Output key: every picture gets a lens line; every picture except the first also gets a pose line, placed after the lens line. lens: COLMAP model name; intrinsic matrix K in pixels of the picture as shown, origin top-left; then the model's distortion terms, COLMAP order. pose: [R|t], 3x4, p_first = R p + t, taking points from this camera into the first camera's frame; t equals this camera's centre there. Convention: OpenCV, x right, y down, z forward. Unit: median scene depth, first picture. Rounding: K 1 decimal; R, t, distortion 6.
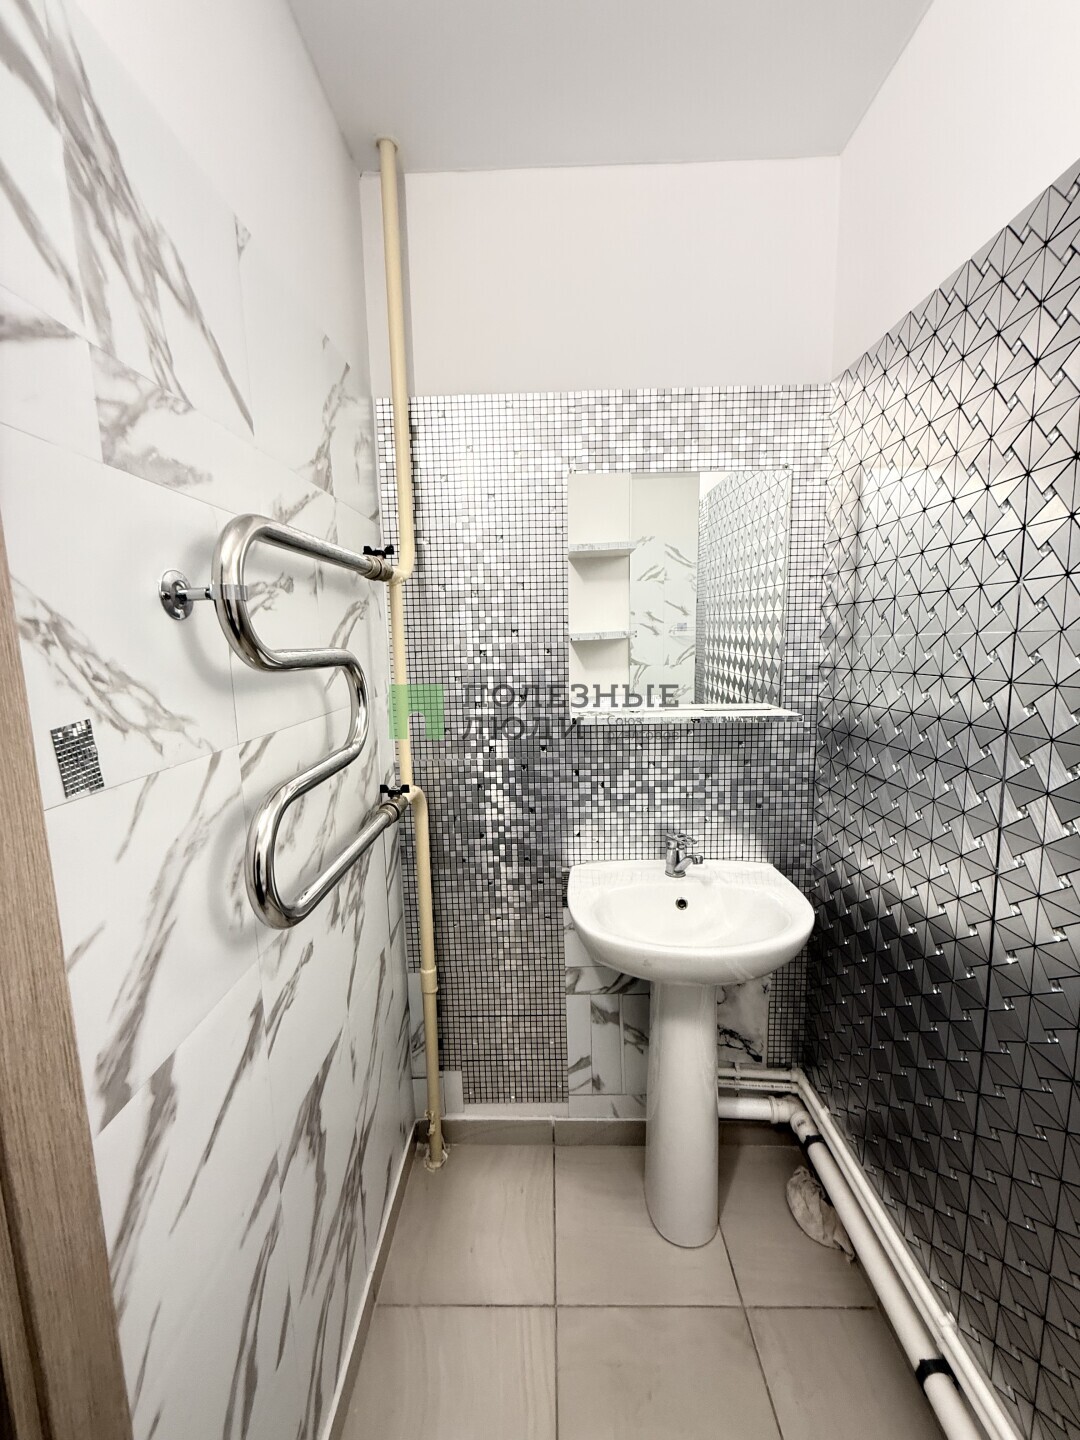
lens RADIAL K [[573.8, 0, 537.7], [0, 573.8, 716.7], [0, 0, 1]] dist [-0.000870, 0.000303]
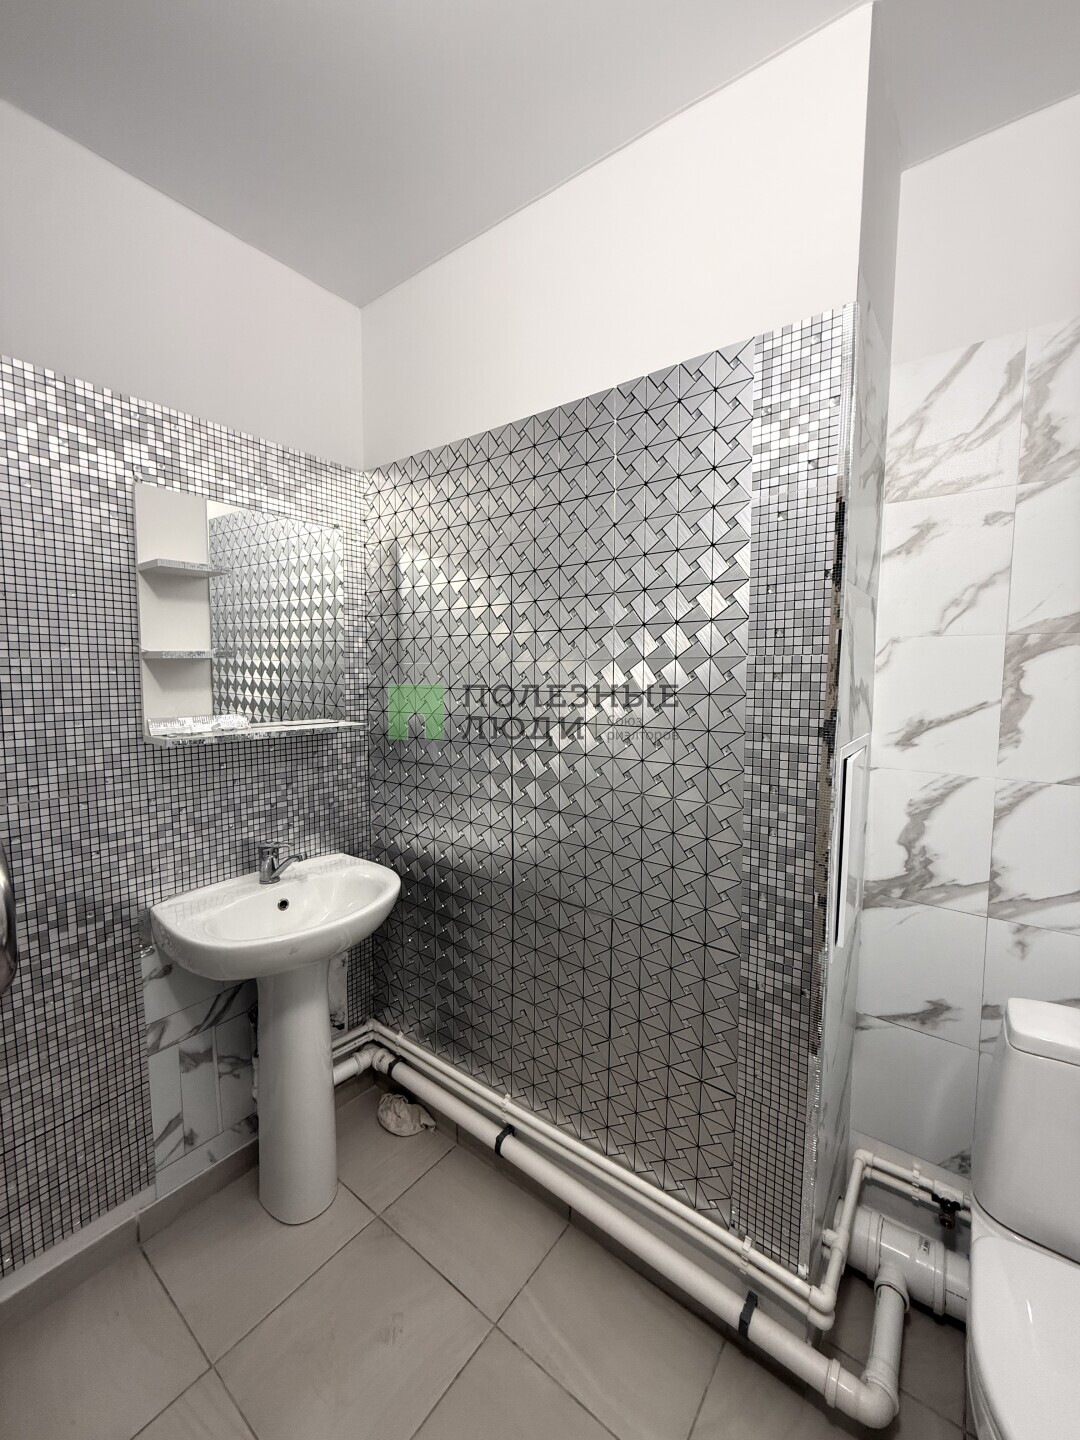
lens RADIAL K [[573.8, 0, 538.7], [0, 573.8, 717.6], [0, 0, 1]] dist [-0.000870, 0.000303]
pose [[0.589288, -0.042667, 0.806796, -0.314699], [0.088445, 0.996010, -0.011927, 0.029176], [-0.803067, 0.078385, 0.590710, -0.052207]]
